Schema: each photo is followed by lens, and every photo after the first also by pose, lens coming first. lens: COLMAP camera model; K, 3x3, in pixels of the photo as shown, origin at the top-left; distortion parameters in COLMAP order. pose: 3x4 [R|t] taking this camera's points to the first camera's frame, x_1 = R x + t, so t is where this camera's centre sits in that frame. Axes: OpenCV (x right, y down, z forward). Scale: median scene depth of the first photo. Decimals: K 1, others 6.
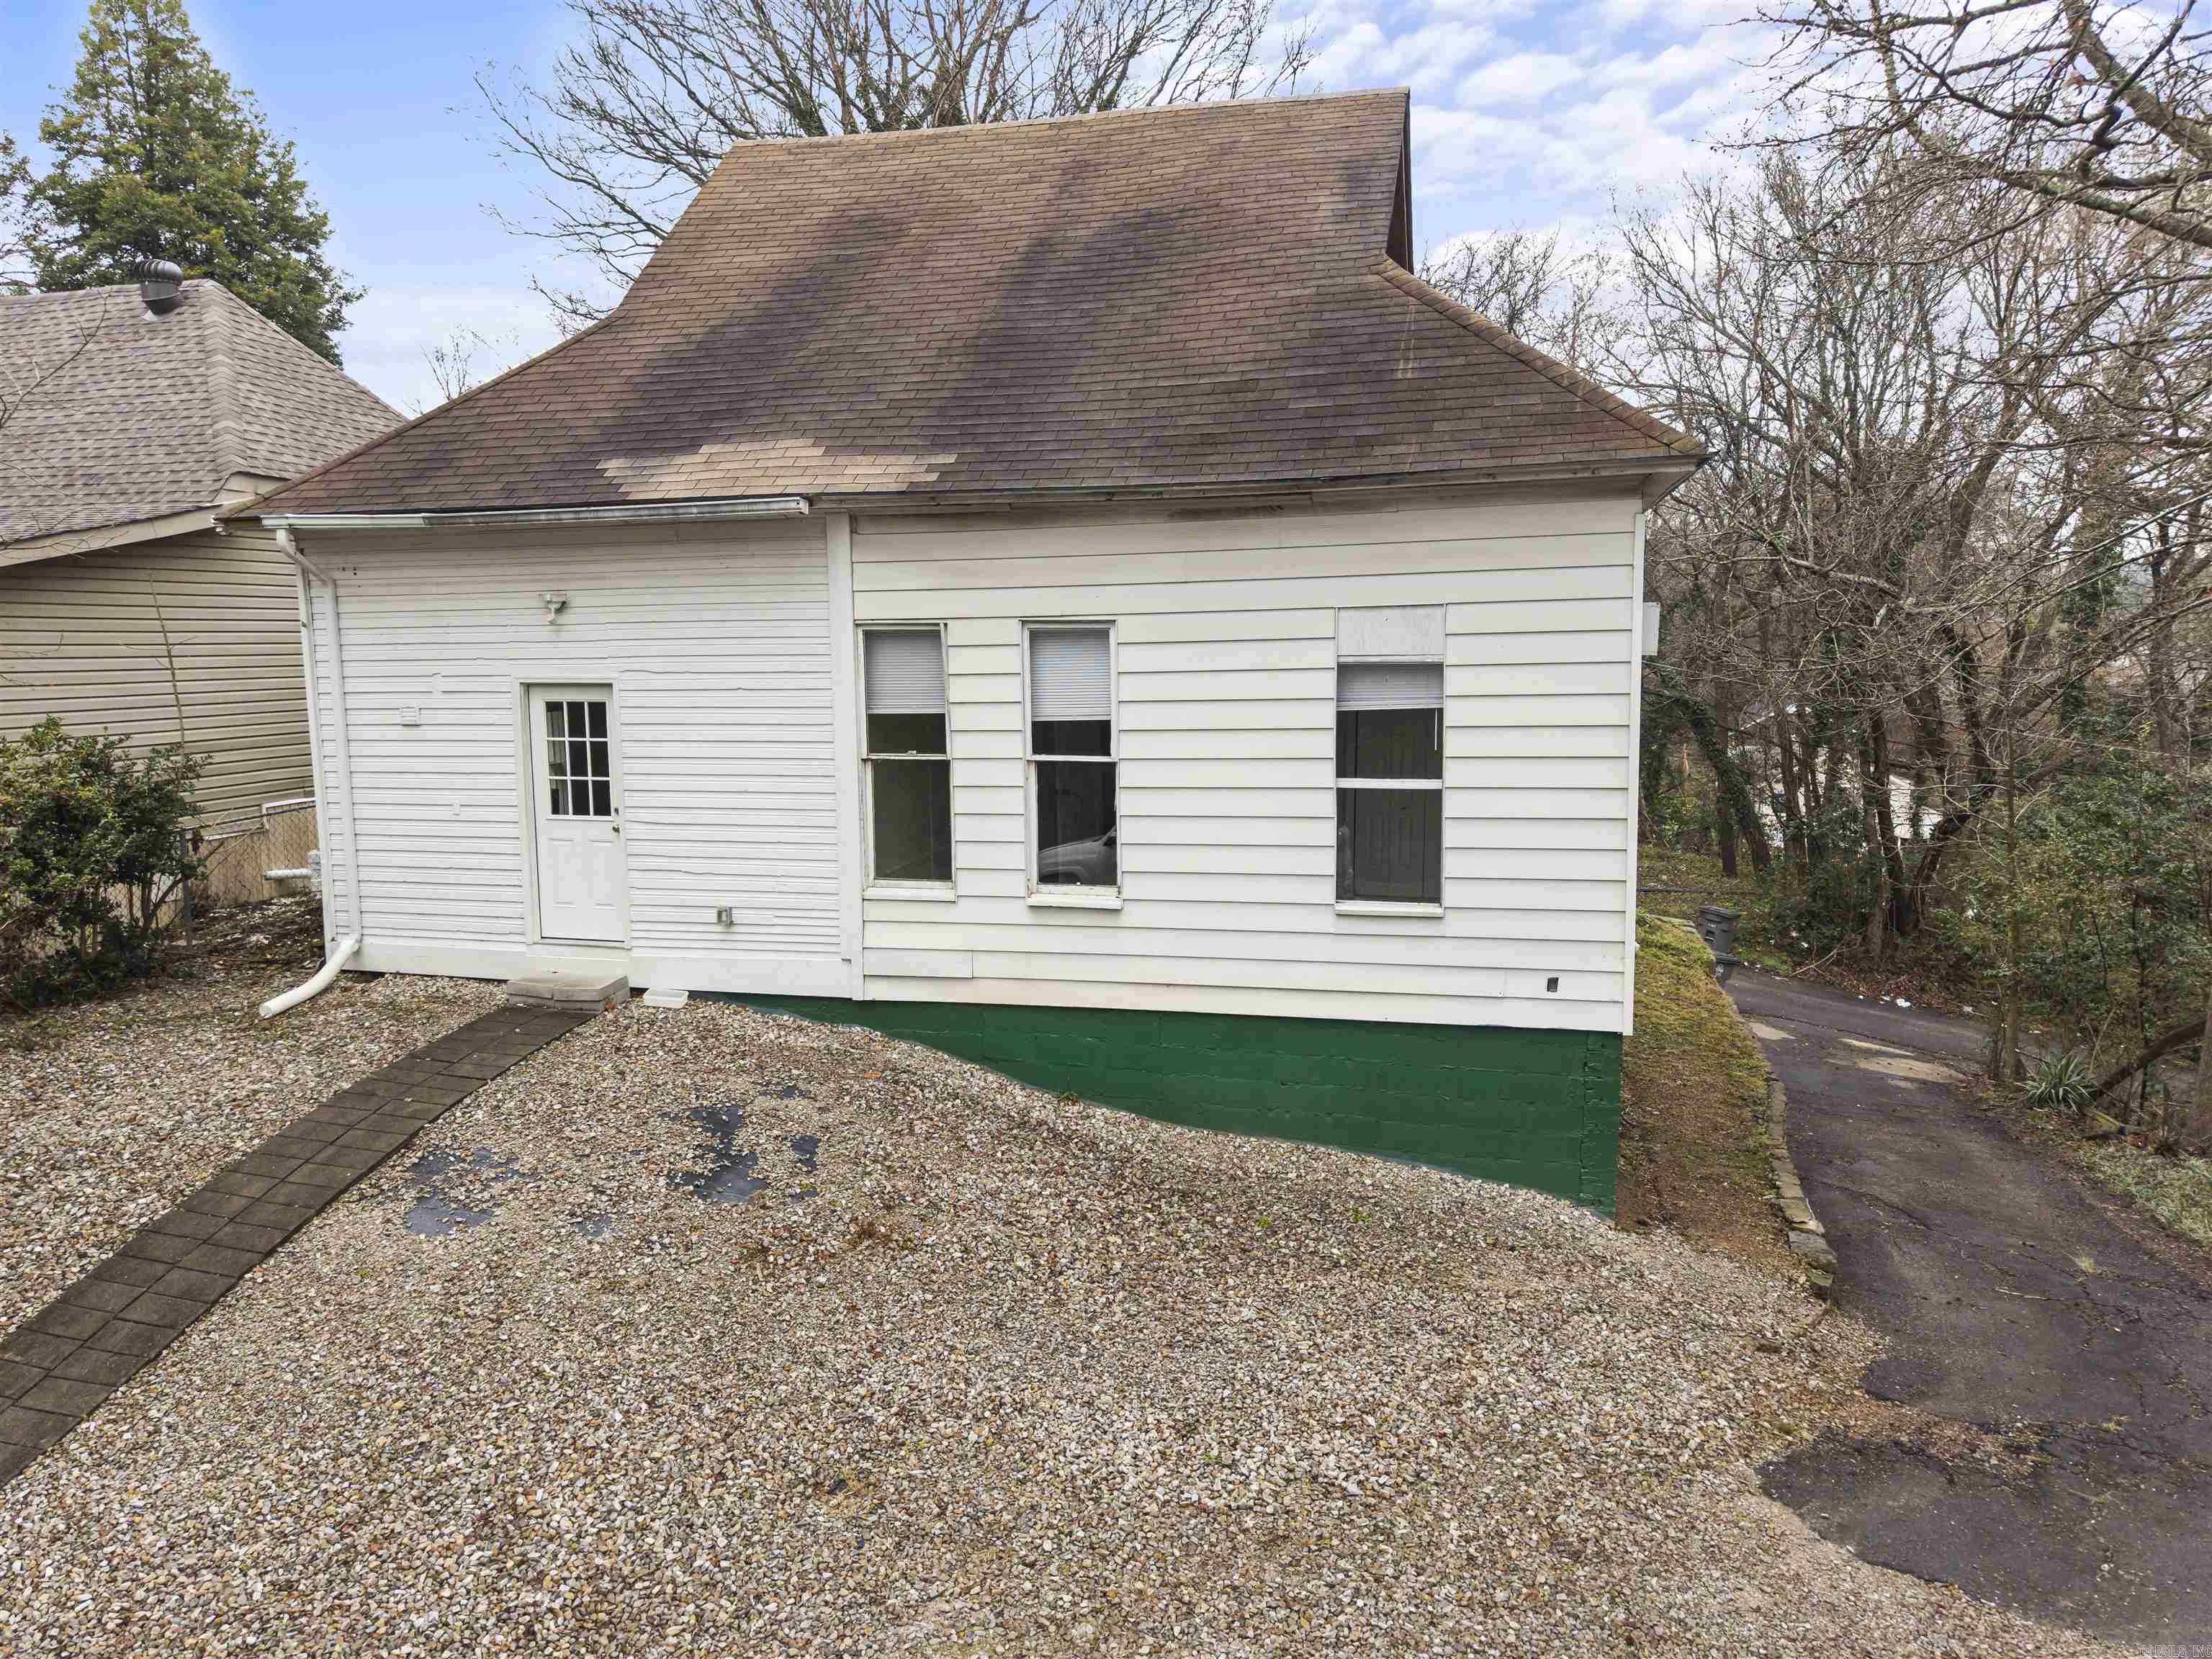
lens RADIAL K [[1490.9, 0, 1106.0], [0, 1490.9, 829.5], [0, 0, 1]] dist [0.028094, -0.026222]
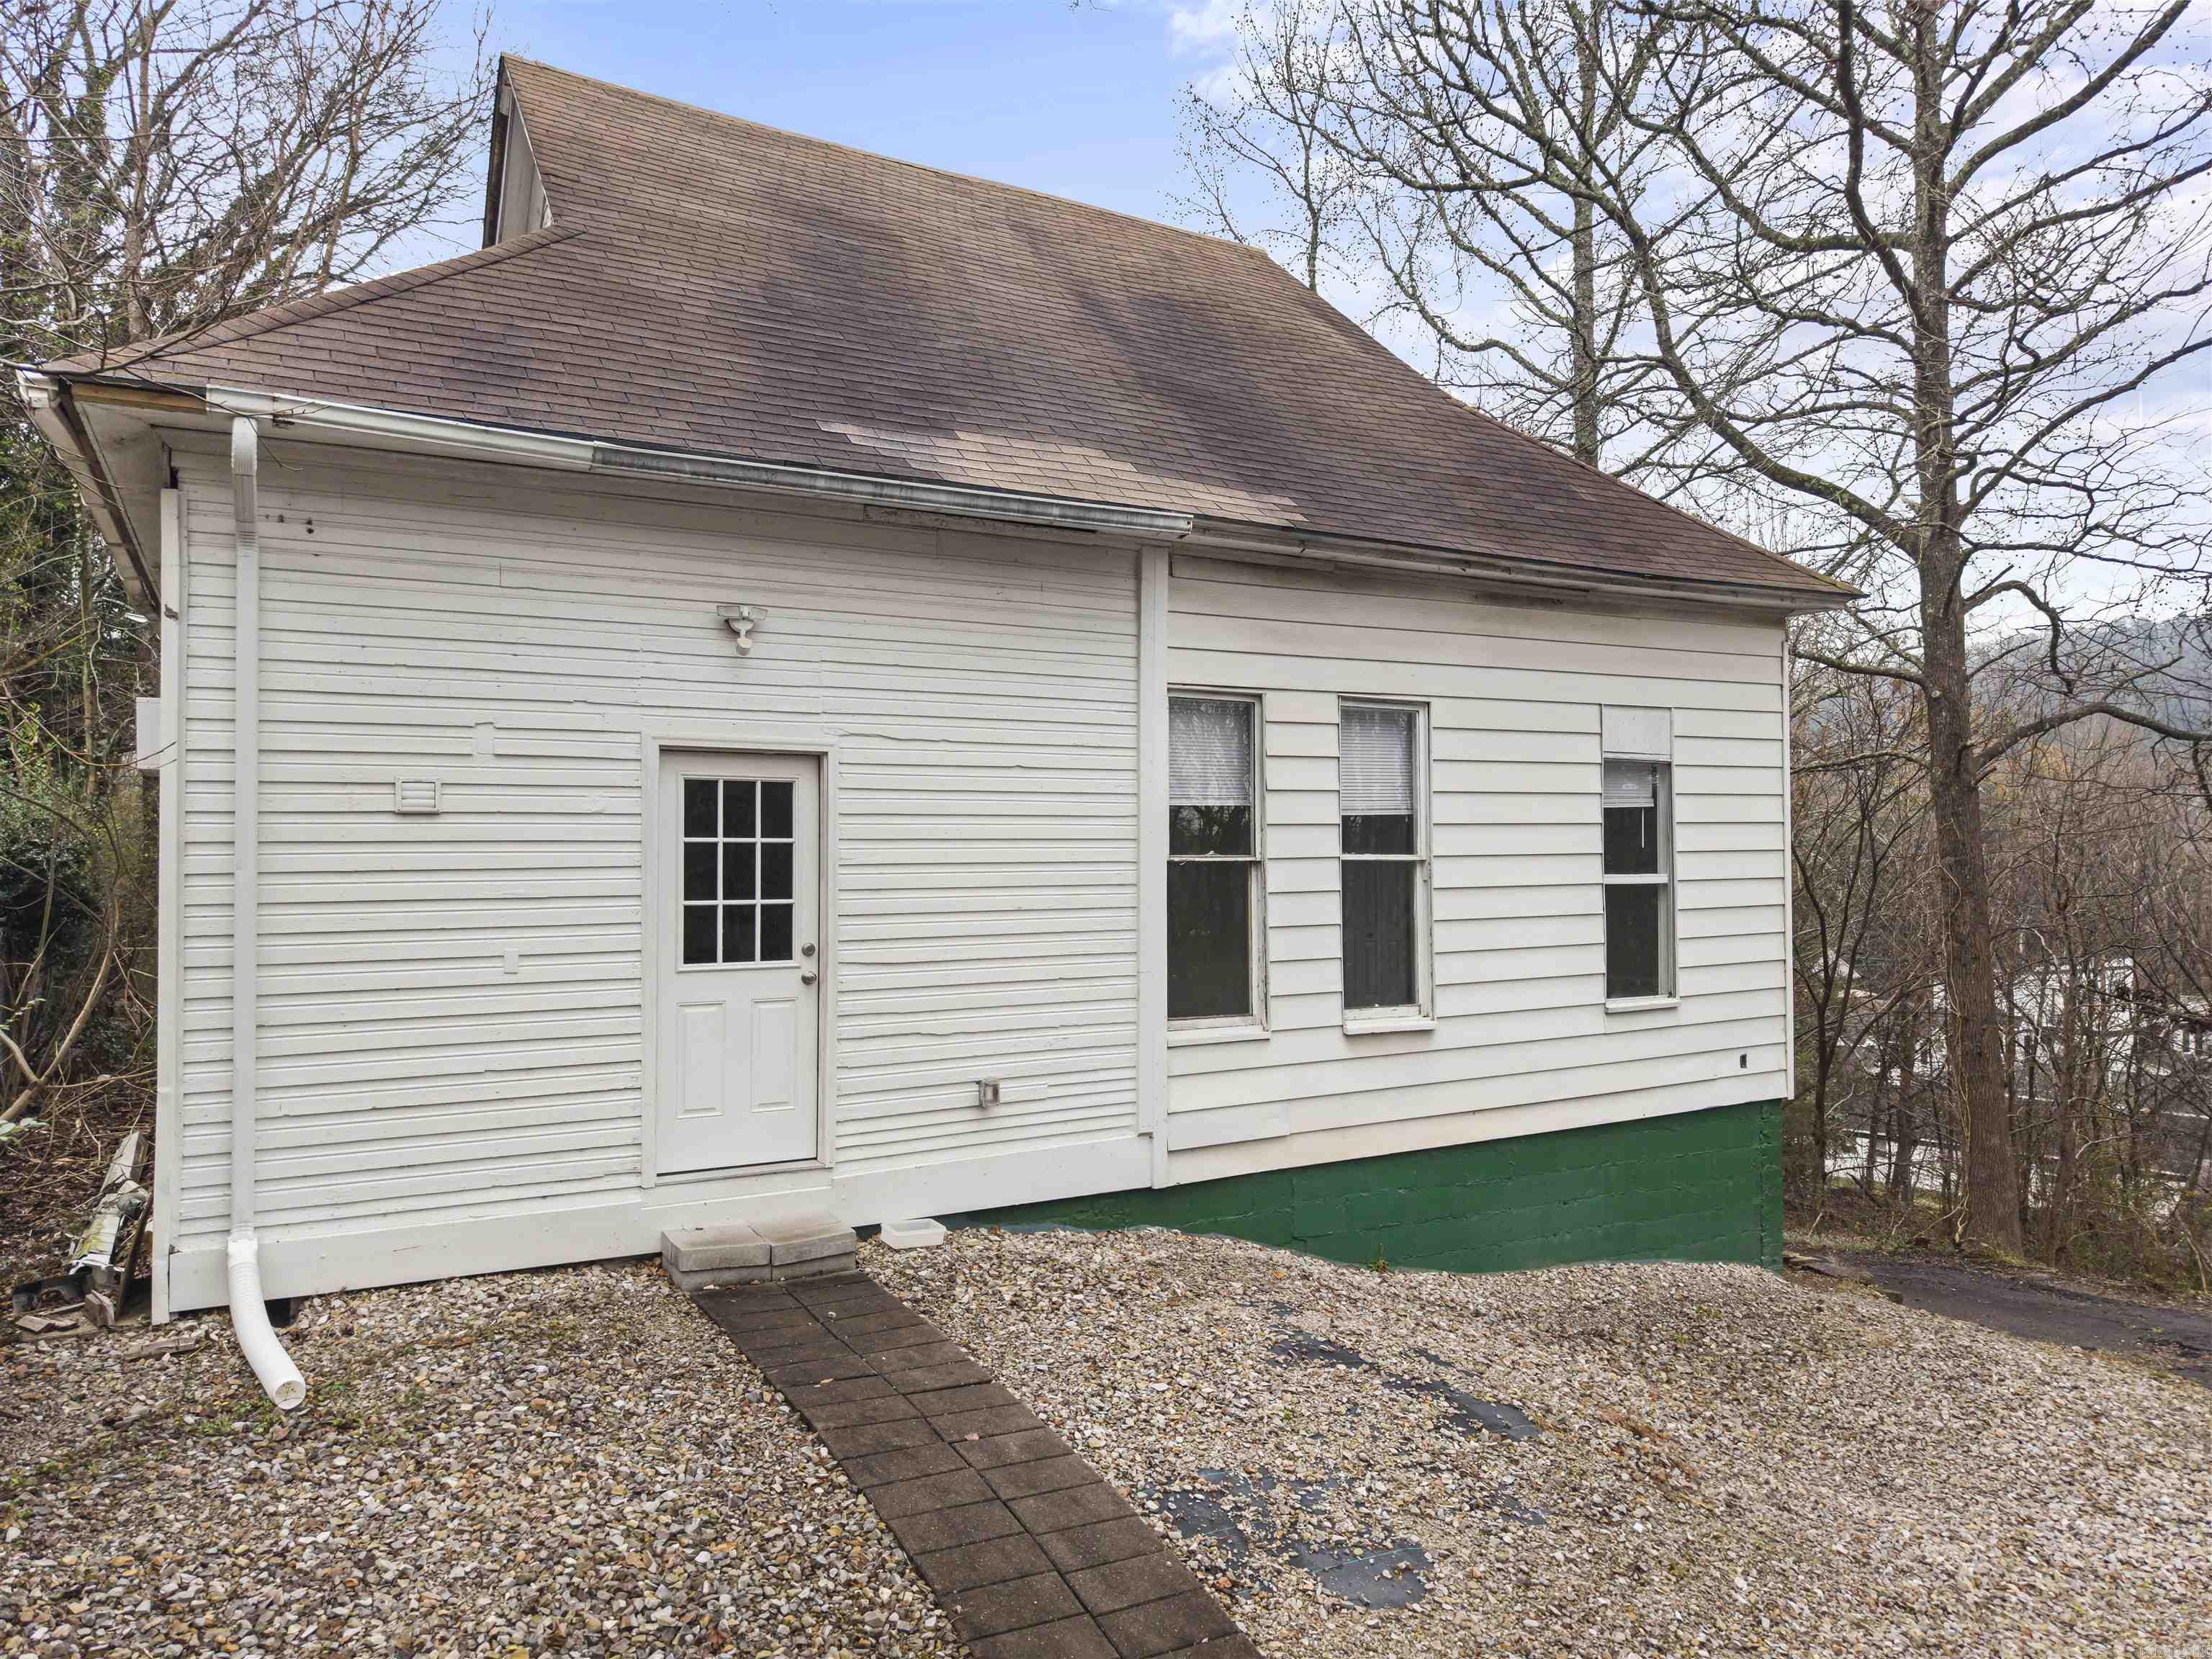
lens RADIAL K [[1490.9, 0, 1106.0], [0, 1490.9, 829.5], [0, 0, 1]] dist [0.028094, -0.026222]
pose [[0.725023, 0.009620, 0.688657, -0.723209], [0.066282, 0.994287, -0.083672, -0.002562], [-0.685527, 0.106310, 0.720243, 0.477729]]
